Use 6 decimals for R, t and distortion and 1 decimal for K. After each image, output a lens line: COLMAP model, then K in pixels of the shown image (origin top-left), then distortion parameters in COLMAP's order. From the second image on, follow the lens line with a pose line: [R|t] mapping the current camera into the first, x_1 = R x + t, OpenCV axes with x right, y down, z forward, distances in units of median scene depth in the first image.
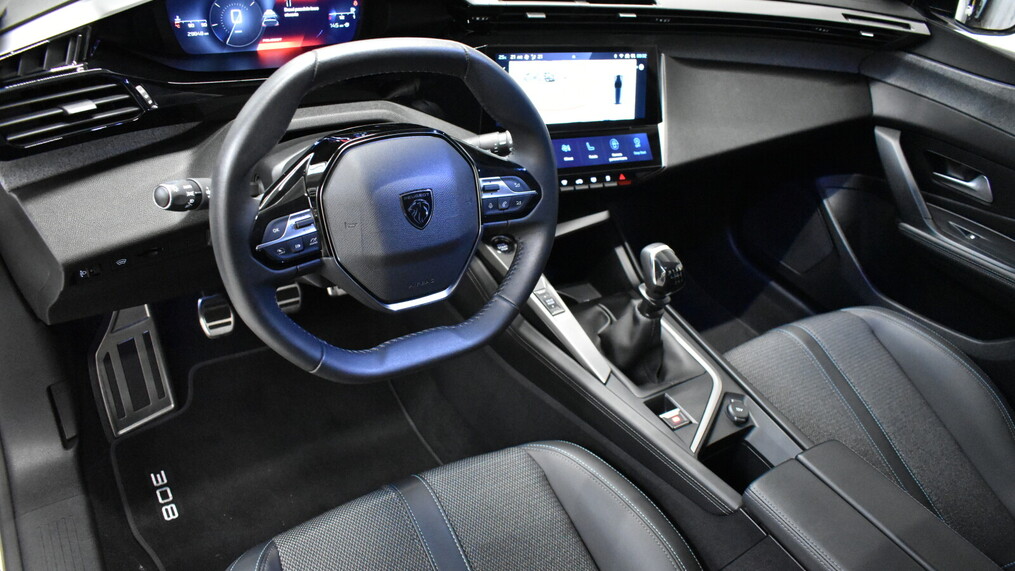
lens RADIAL K [[758.6, 0, 509.6], [0, 758.6, 285.5], [0, 0, 1]] dist [-0.012346, -0.002911]
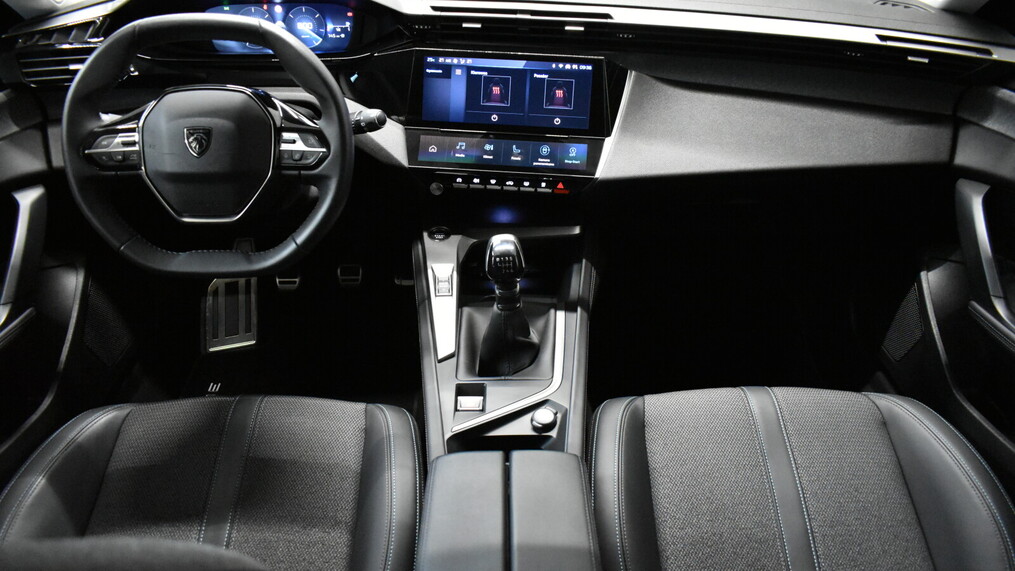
lens RADIAL K [[758.6, 0, 508.0], [0, 758.6, 284.3], [0, 0, 1]] dist [-0.012346, -0.002911]
pose [[0.842905, 0.152096, -0.516119, 0.707271], [-0.215944, 0.974201, -0.065581, 0.073373], [0.492828, 0.166731, 0.854003, 0.143874]]
